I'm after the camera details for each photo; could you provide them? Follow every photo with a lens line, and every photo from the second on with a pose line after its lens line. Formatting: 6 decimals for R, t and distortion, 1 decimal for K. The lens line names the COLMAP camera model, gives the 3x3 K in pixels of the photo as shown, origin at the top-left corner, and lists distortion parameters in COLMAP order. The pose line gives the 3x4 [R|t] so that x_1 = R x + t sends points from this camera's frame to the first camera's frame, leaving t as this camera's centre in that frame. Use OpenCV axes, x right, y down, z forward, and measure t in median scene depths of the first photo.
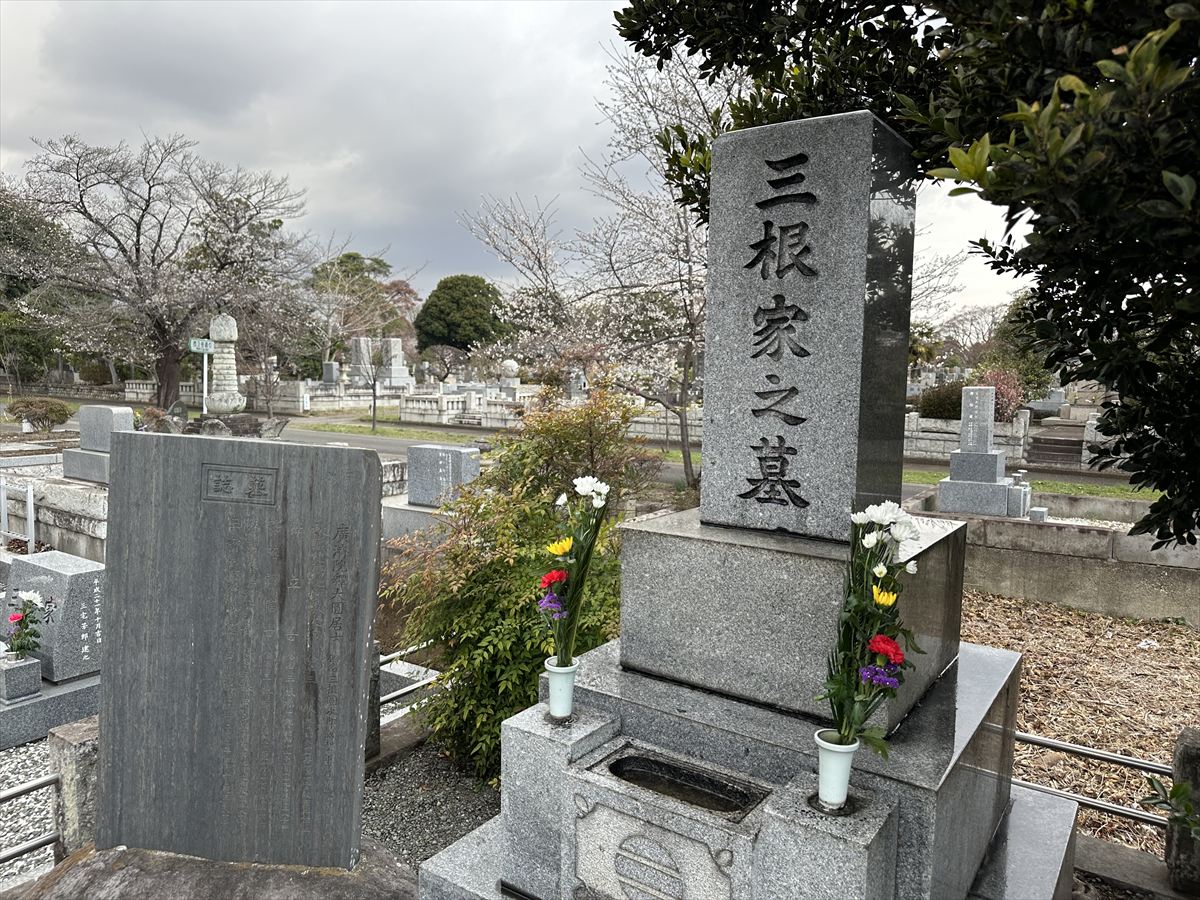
lens RADIAL K [[846.6, 0, 606.4], [0, 846.6, 445.2], [0, 0, 1]] dist [0.072451, -0.107845]
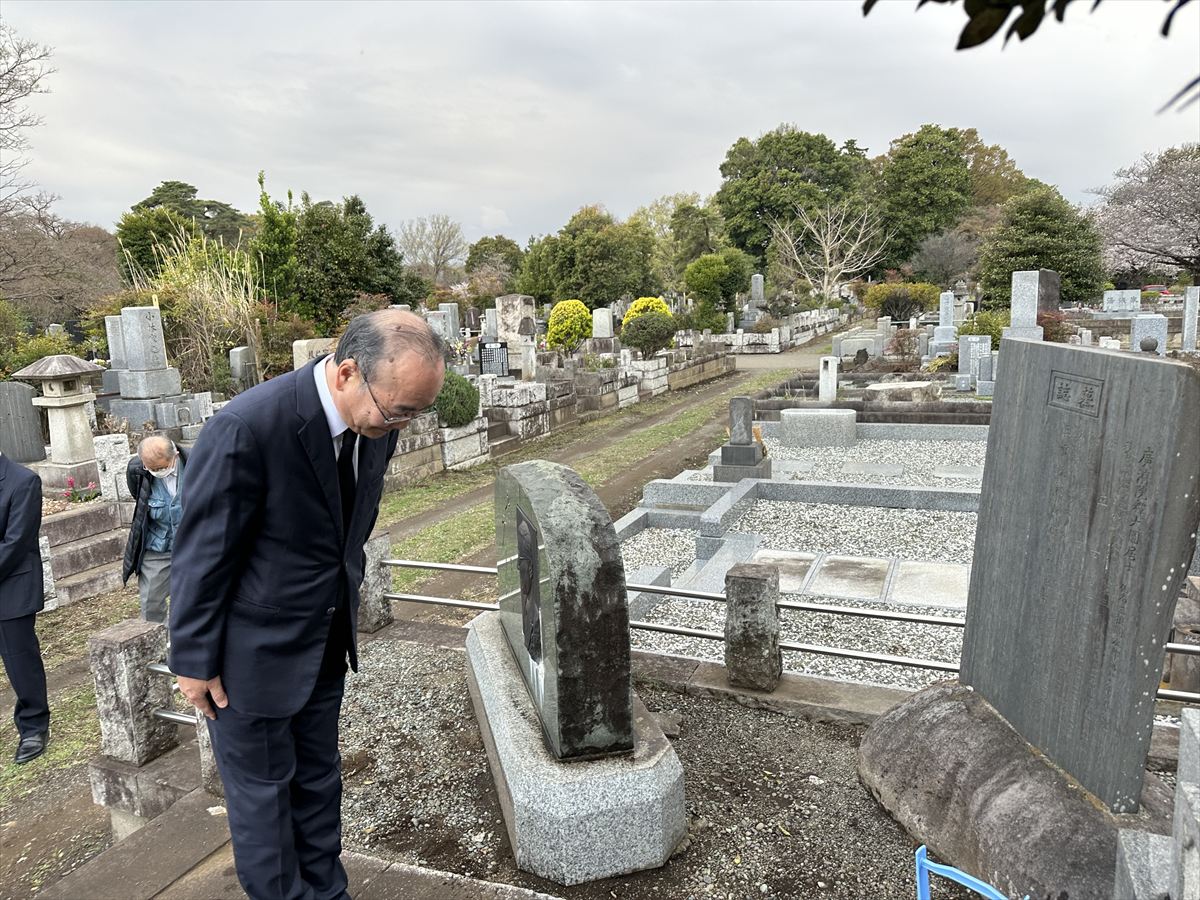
lens RADIAL K [[838.4, 0, 597.3], [0, 838.4, 441.4], [0, 0, 1]] dist [0.118470, -0.180230]
pose [[0.188741, 0.142895, -0.971575, 0.454150], [-0.050110, 0.989469, 0.135792, -0.006560], [0.980748, 0.023056, 0.193914, 0.252151]]
